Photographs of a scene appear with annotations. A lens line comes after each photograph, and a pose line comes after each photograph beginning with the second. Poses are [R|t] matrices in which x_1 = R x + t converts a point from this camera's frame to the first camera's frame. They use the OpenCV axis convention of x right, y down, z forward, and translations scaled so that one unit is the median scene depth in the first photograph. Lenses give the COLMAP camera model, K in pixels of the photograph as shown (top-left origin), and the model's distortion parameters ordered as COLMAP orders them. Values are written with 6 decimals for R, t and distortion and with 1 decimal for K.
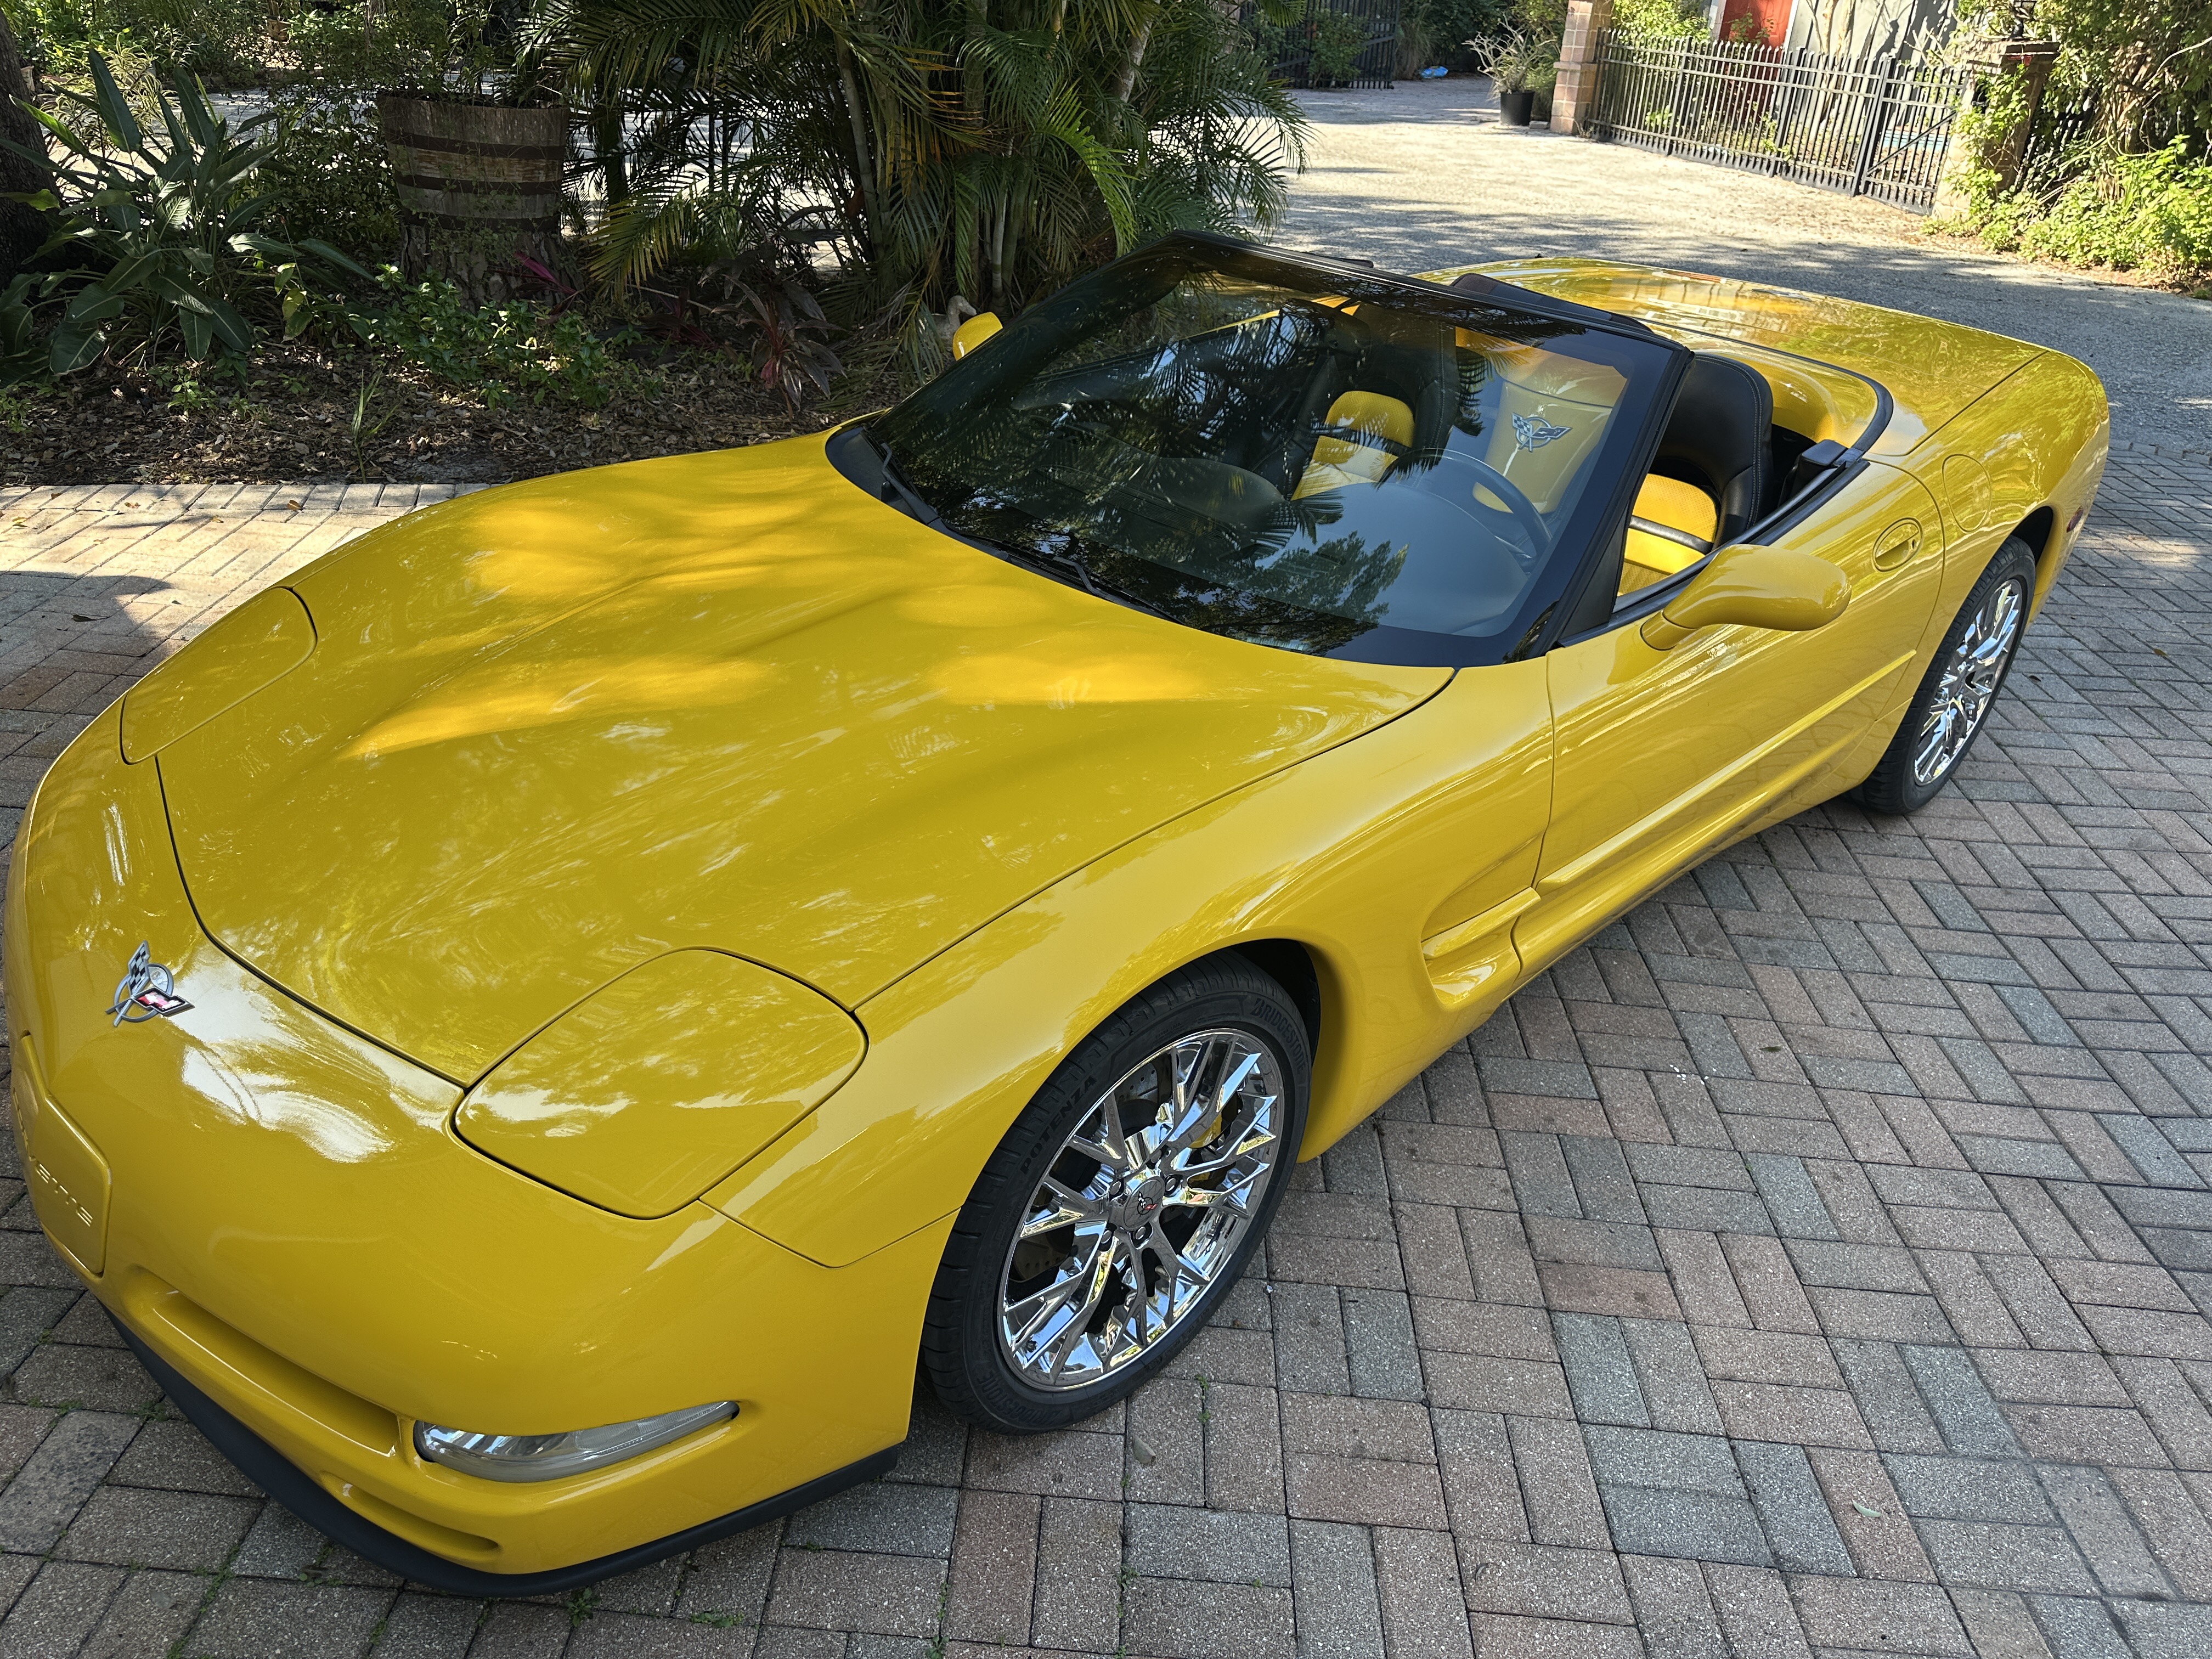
lens RADIAL K [[1590.1, 0, 1114.8], [0, 1590.1, 809.6], [0, 0, 1]] dist [0.055003, -0.077646]
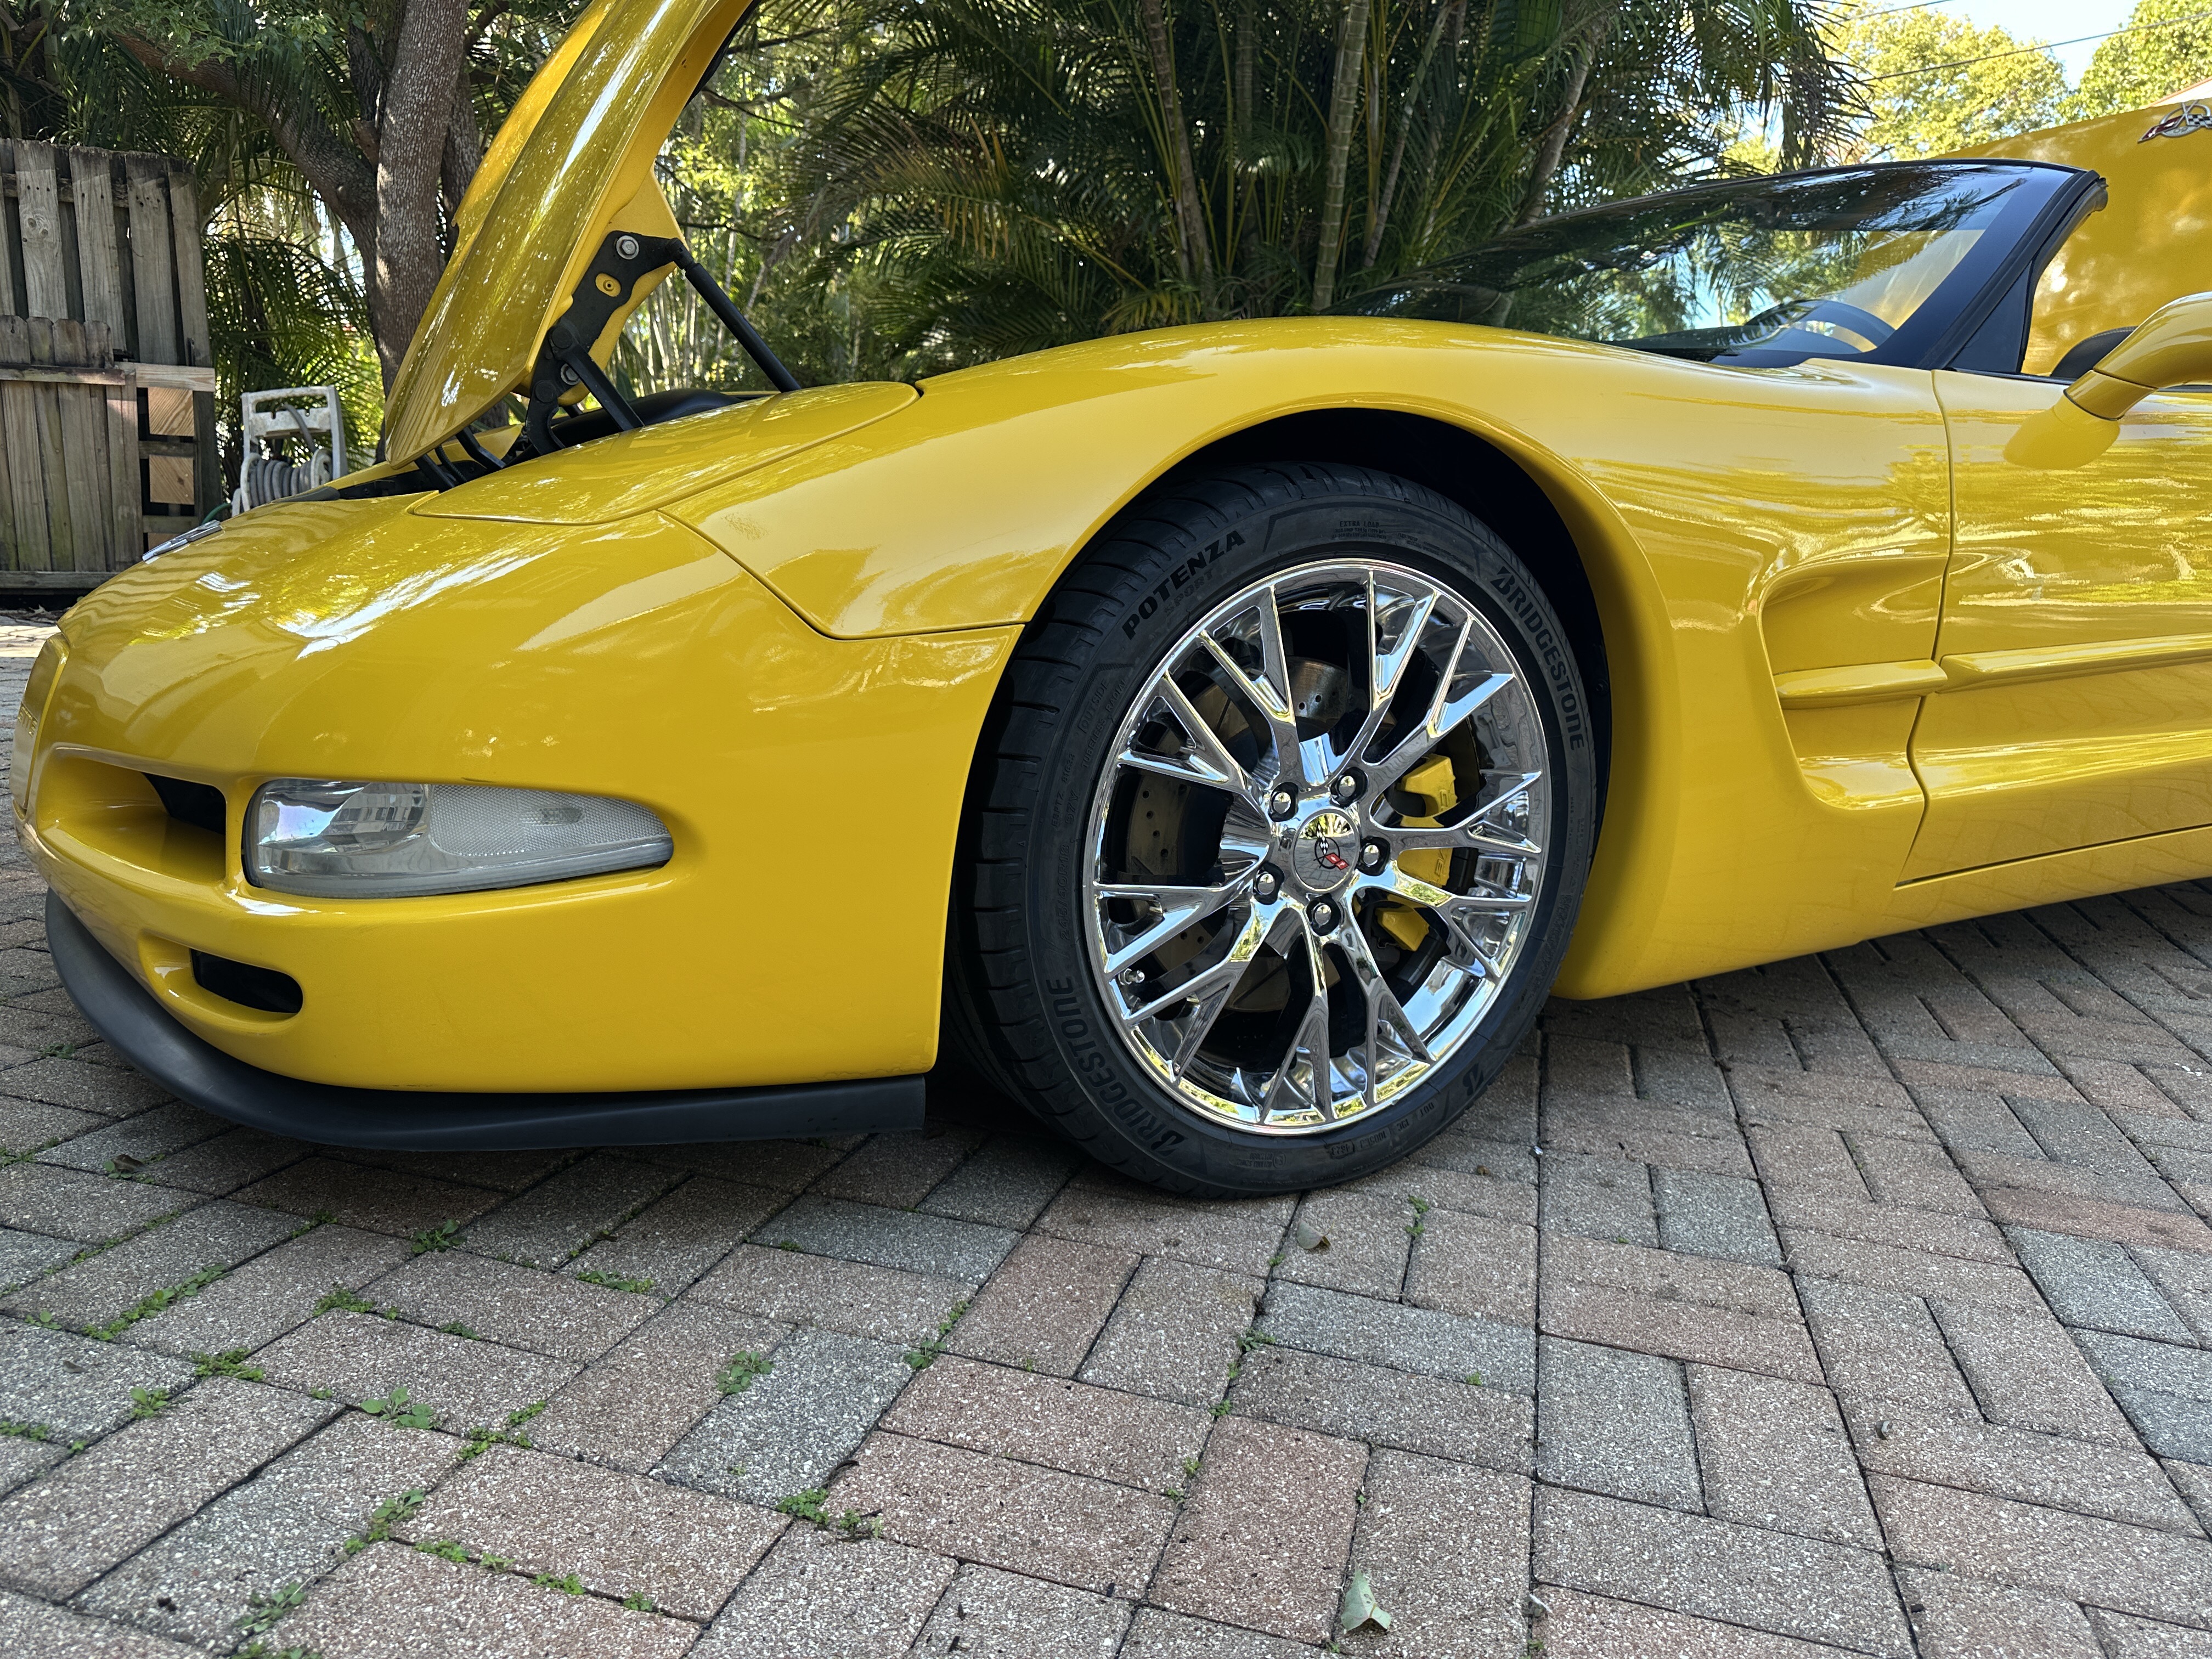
lens RADIAL K [[1597.1, 0, 1099.9], [0, 1597.1, 808.4], [0, 0, 1]] dist [0.004075, -0.004976]
pose [[0.971330, 0.019858, -0.236904, 0.083942], [-0.096285, 0.943978, -0.315650, 0.448534], [0.217364, 0.329411, 0.918826, 0.334004]]
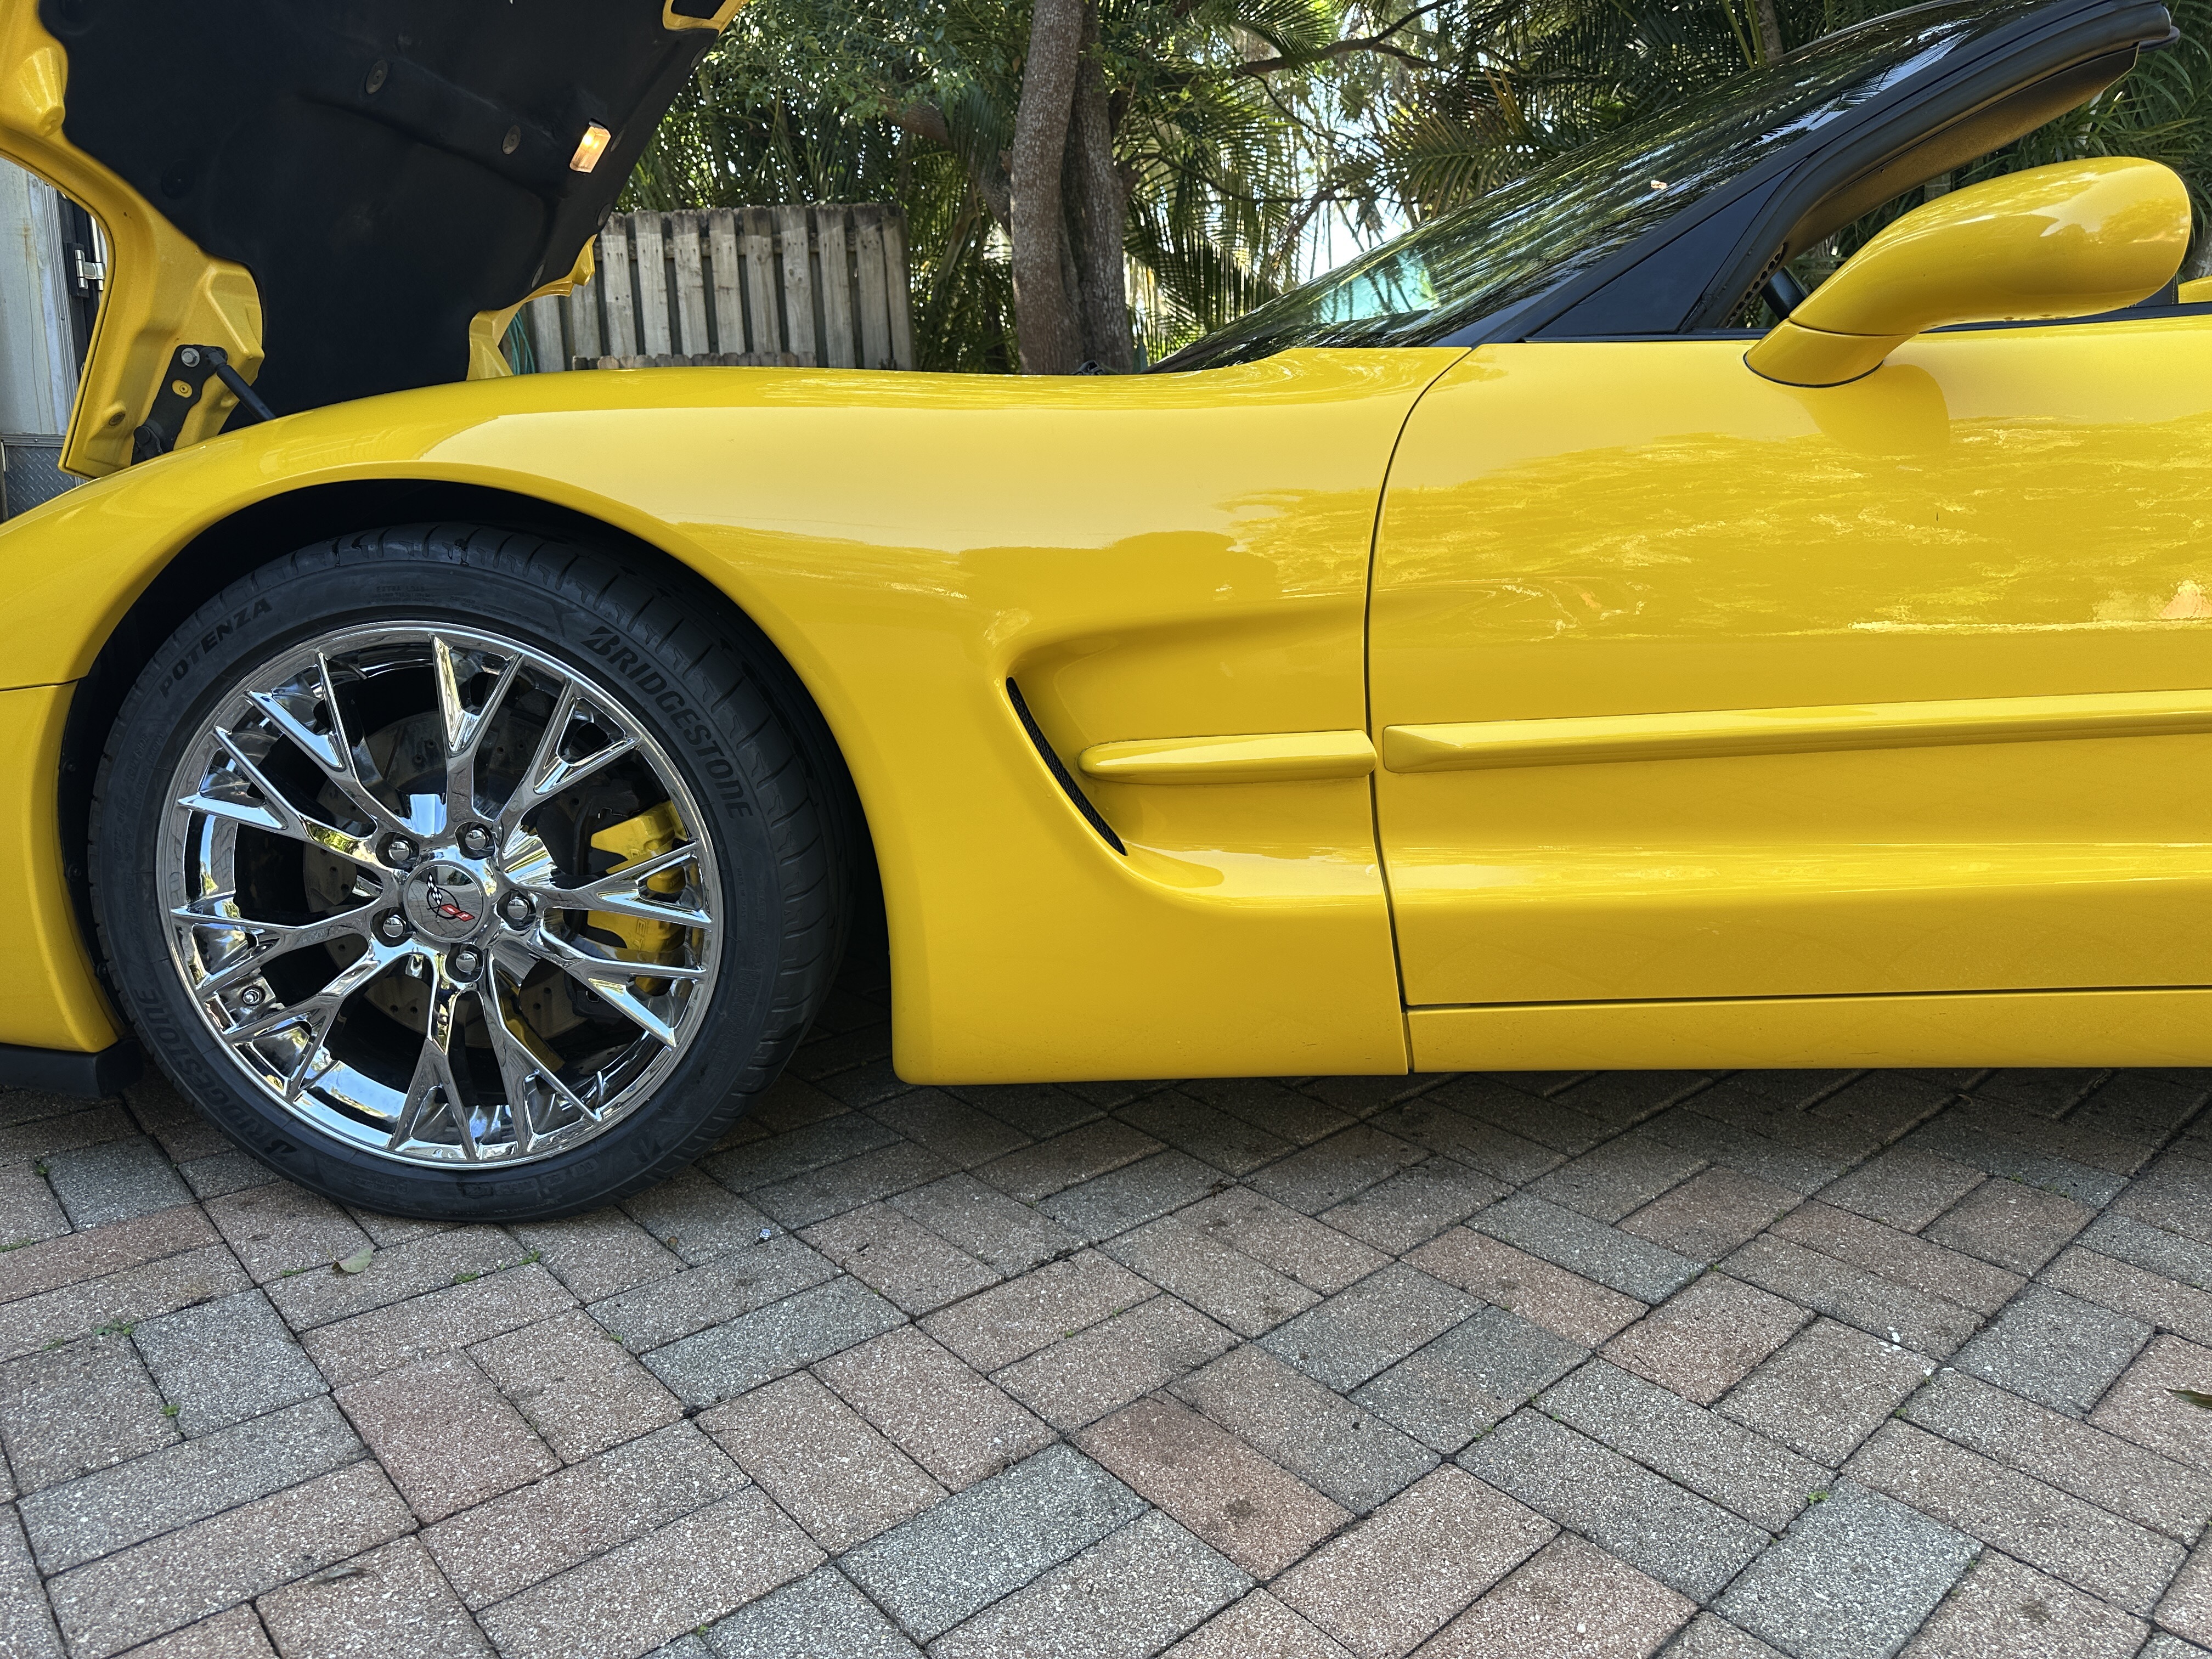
lens RADIAL K [[1590.1, 0, 1114.8], [0, 1590.1, 809.6], [0, 0, 1]] dist [0.055003, -0.077646]
pose [[0.700436, 0.092564, -0.707687, 0.717611], [-0.302119, 0.936789, -0.176493, 0.239685], [0.646617, 0.337428, 0.684127, 0.680074]]
